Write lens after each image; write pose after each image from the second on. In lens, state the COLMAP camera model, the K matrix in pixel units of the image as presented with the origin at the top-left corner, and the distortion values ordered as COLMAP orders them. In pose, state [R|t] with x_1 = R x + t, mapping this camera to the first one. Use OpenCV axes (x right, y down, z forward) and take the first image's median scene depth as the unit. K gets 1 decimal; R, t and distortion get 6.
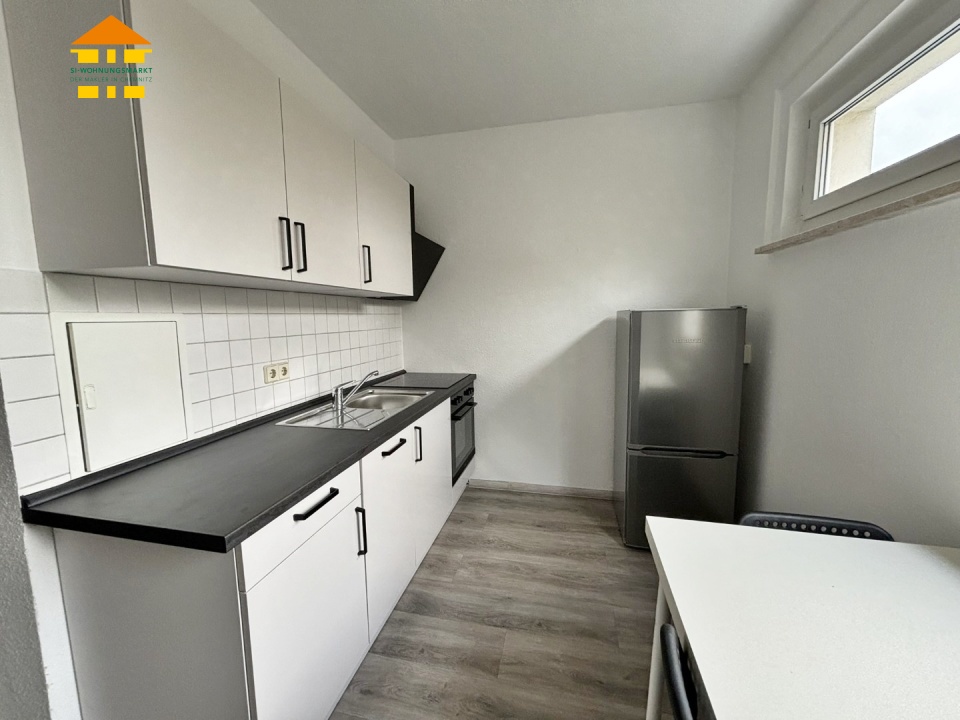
lens RADIAL K [[380.7, 0, 486.6], [0, 380.7, 357.1], [0, 0, 1]] dist [0.003565, -0.000221]
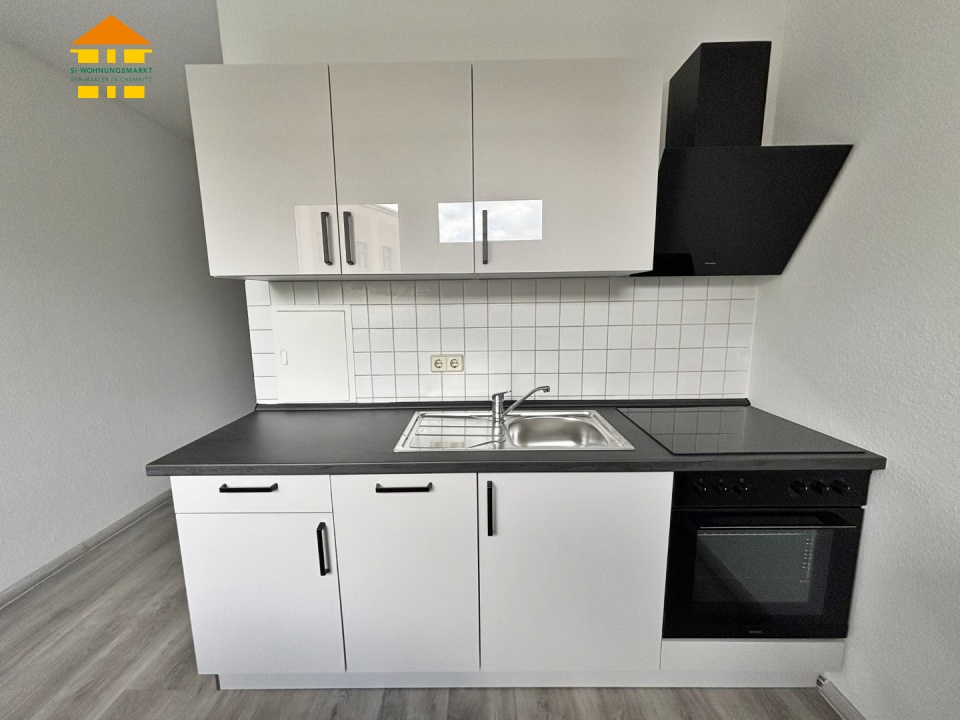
lens RADIAL K [[380.7, 0, 487.1], [0, 380.7, 362.6], [0, 0, 1]] dist [0.003565, -0.000221]
pose [[0.206727, 0.163400, -0.964658, 0.438702], [-0.097603, 0.984482, 0.145842, -0.120035], [0.973518, 0.064004, 0.219467, 0.911614]]
